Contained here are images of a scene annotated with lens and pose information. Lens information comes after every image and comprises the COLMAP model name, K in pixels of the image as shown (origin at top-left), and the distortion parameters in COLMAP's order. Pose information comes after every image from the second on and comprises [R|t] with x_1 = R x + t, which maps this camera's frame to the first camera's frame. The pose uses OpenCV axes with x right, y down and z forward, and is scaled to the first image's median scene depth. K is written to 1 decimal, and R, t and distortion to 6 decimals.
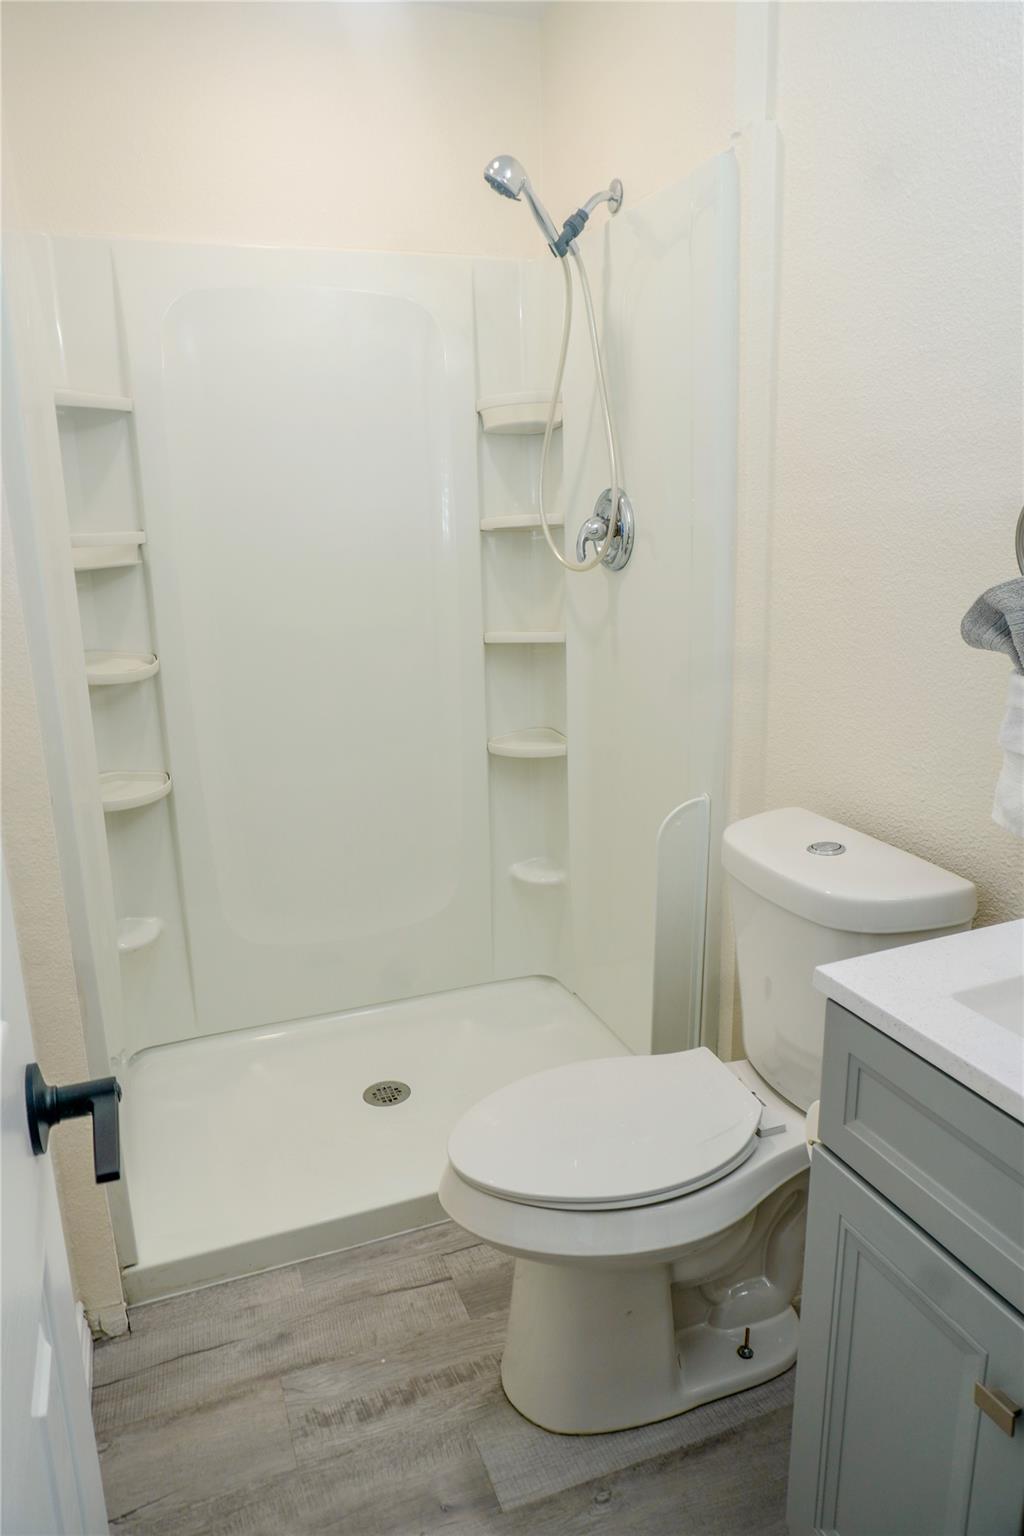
lens RADIAL K [[1047.3, 0, 512.0], [0, 1047.3, 768.0], [0, 0, 1]] dist [-0.030885, 0.003816]
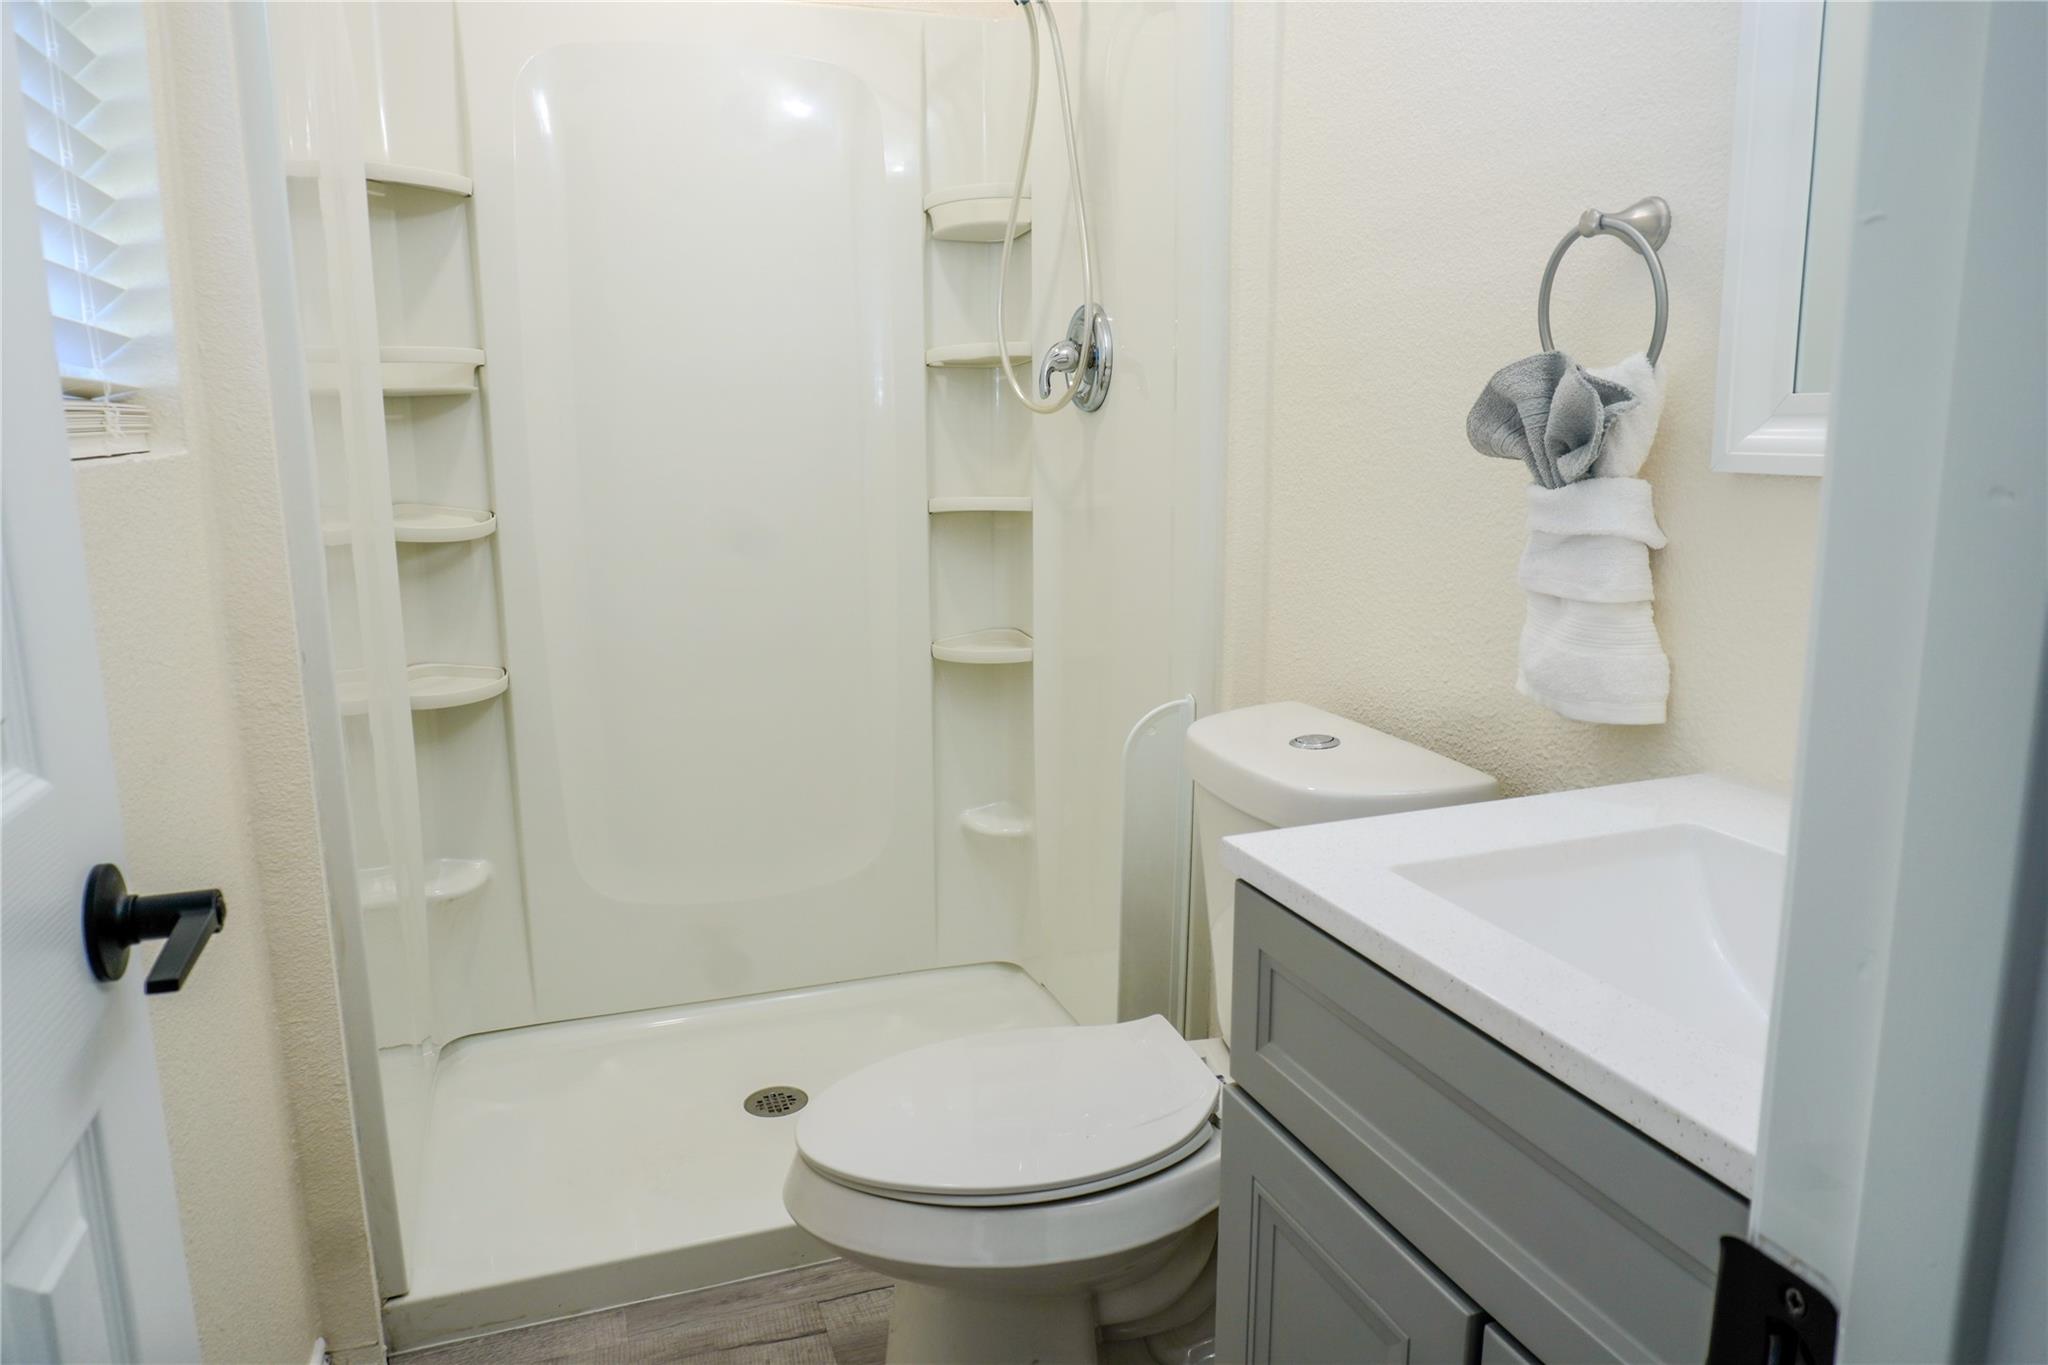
lens RADIAL K [[1383.2, 0, 1024.0], [0, 1383.2, 682.5], [0, 0, 1]] dist [-0.047553, 0.022772]
pose [[0.999590, 0.024358, -0.015075, 0.084271], [-0.025029, 0.998624, -0.046084, 0.067858], [0.013932, 0.046442, 0.998824, 0.003810]]
